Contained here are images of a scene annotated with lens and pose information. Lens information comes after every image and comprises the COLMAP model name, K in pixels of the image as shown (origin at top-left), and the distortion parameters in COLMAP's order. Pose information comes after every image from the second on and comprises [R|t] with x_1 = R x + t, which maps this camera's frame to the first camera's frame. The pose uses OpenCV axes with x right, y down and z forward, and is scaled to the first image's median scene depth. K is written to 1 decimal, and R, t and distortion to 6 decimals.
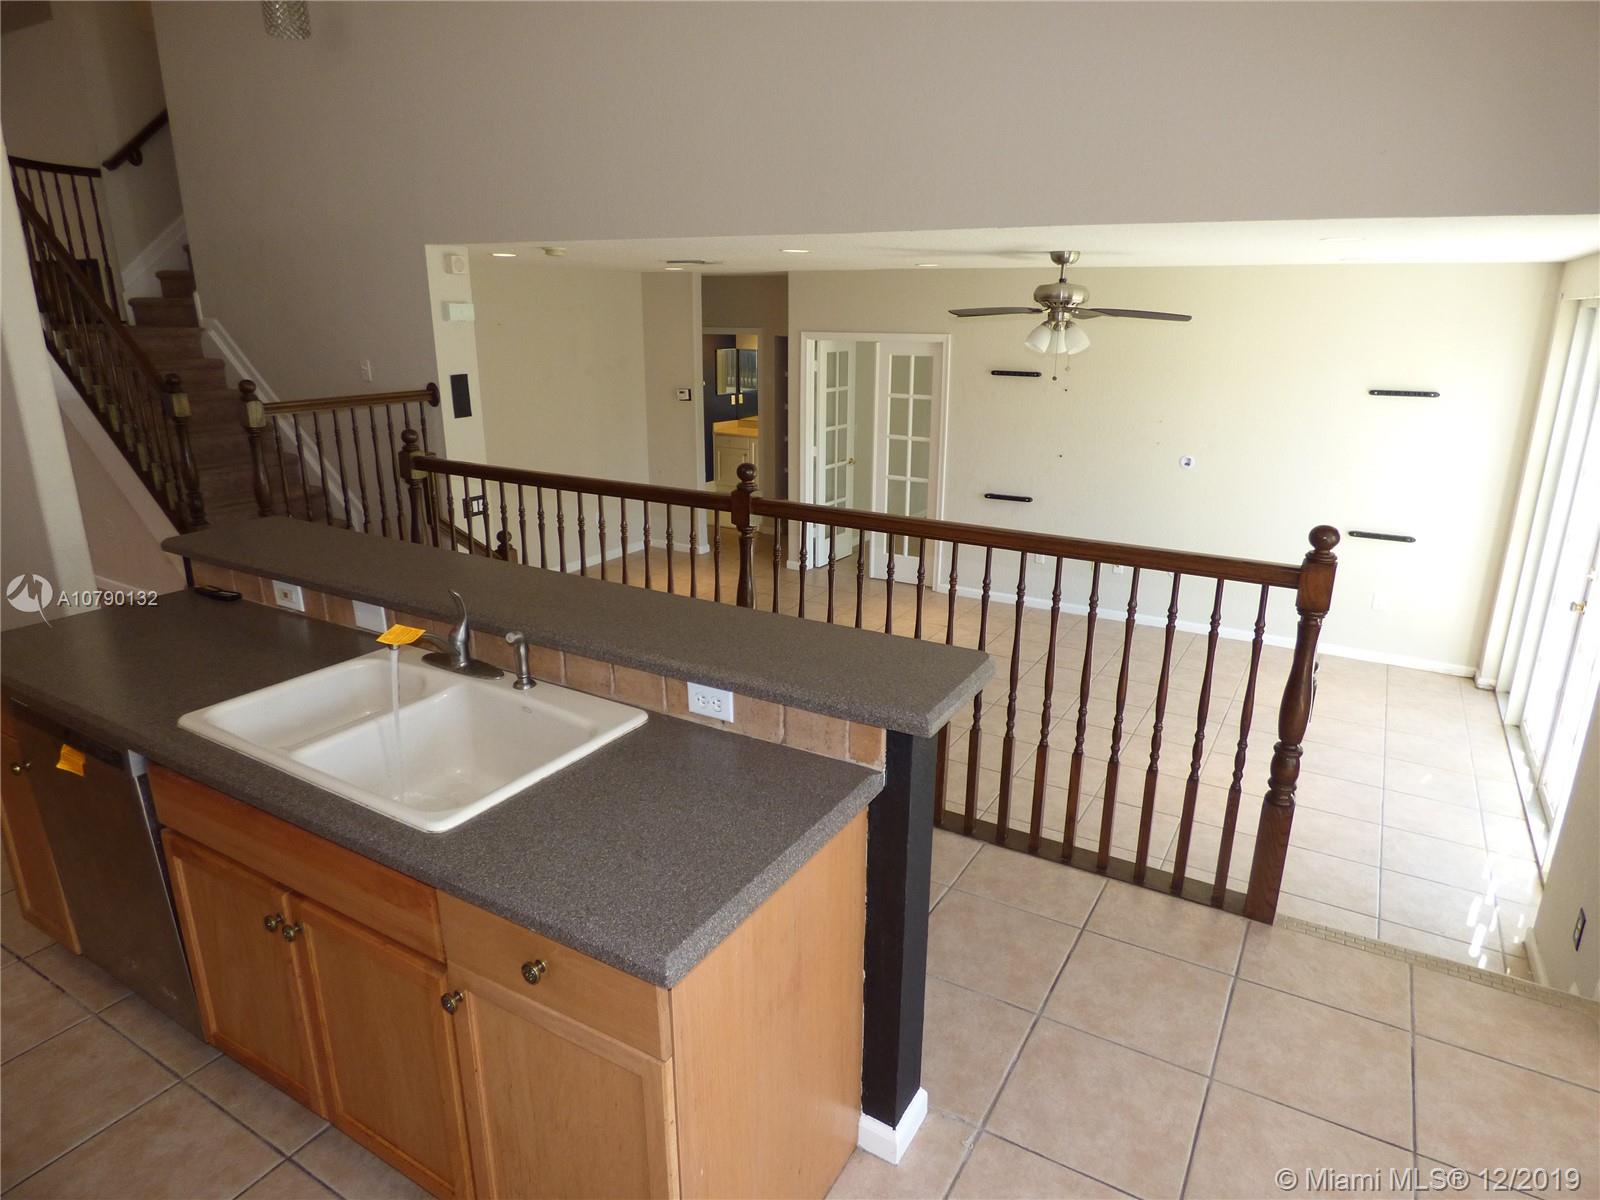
lens RADIAL K [[959.7, 0, 809.5], [0, 959.7, 605.7], [0, 0, 1]] dist [0.004957, -0.017556]
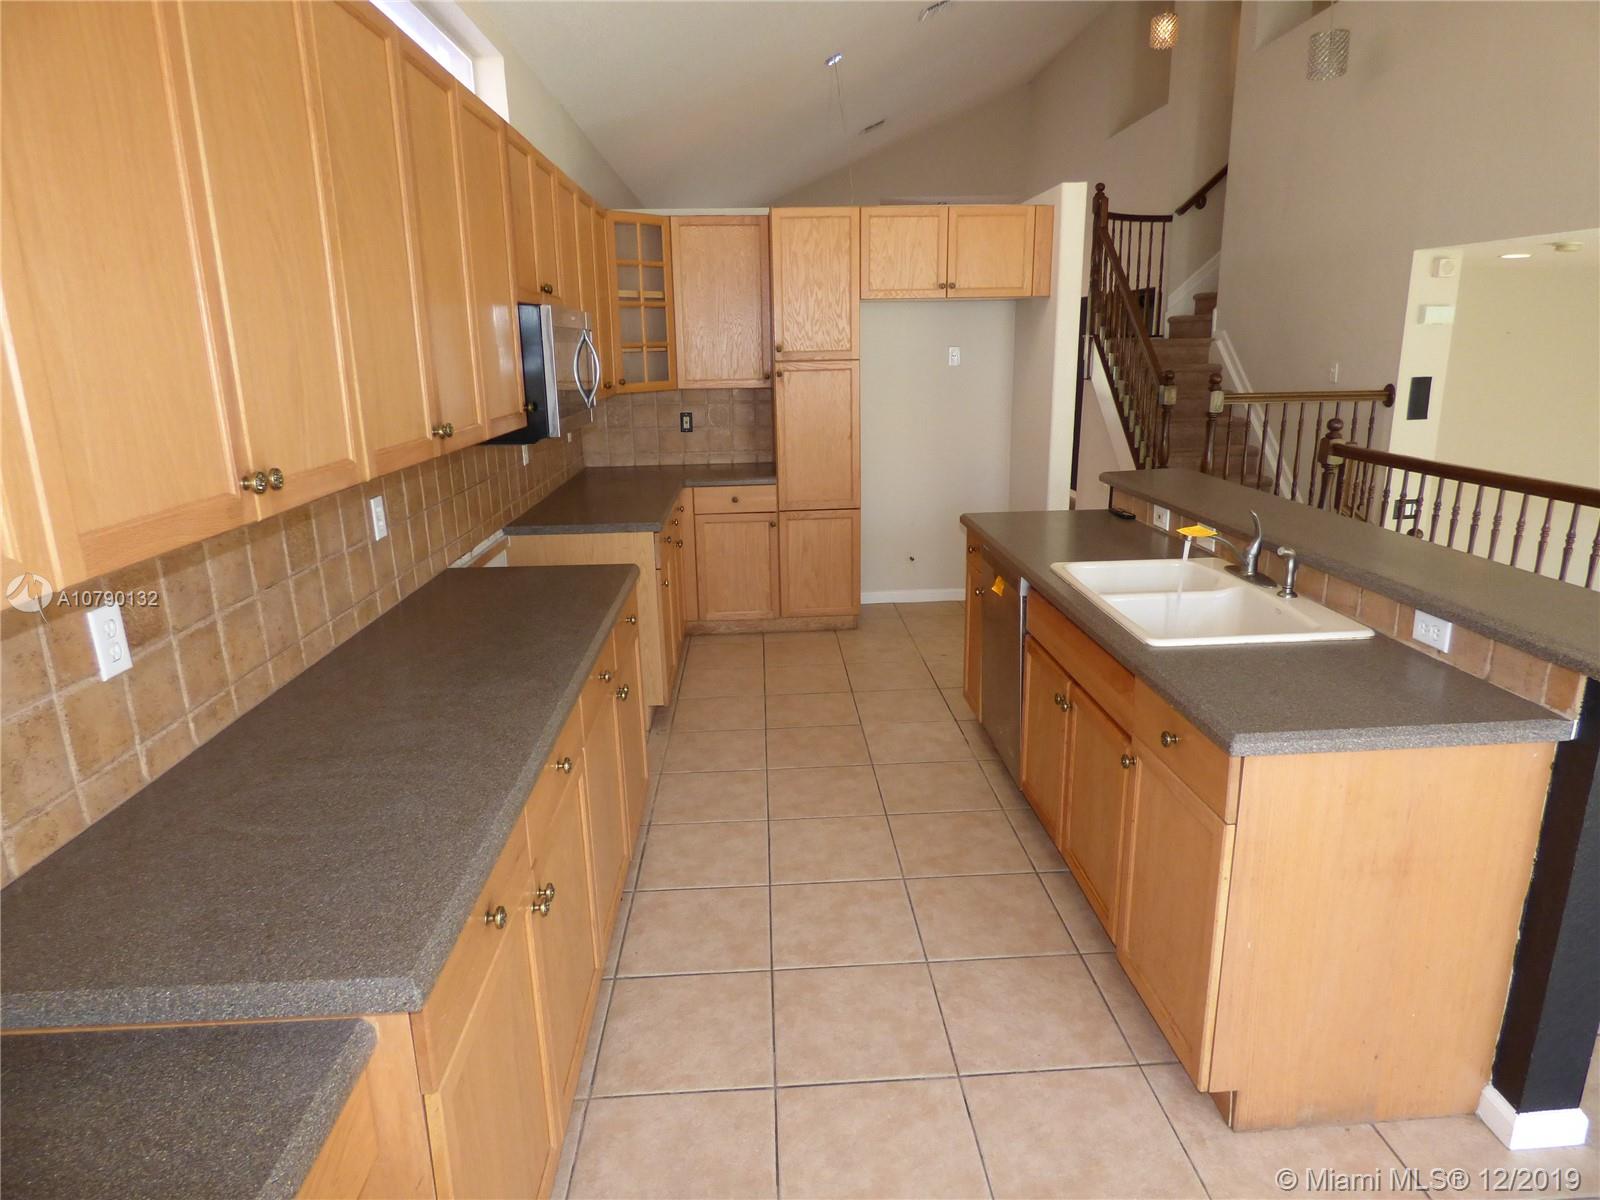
lens RADIAL K [[963.5, 0, 795.8], [0, 963.5, 598.6], [0, 0, 1]] dist [-0.012758, -0.003838]
pose [[0.546492, 0.196902, -0.813988, 0.195163], [-0.226880, 0.970429, 0.082423, 0.072142], [0.806147, 0.139635, 0.575004, -0.102945]]
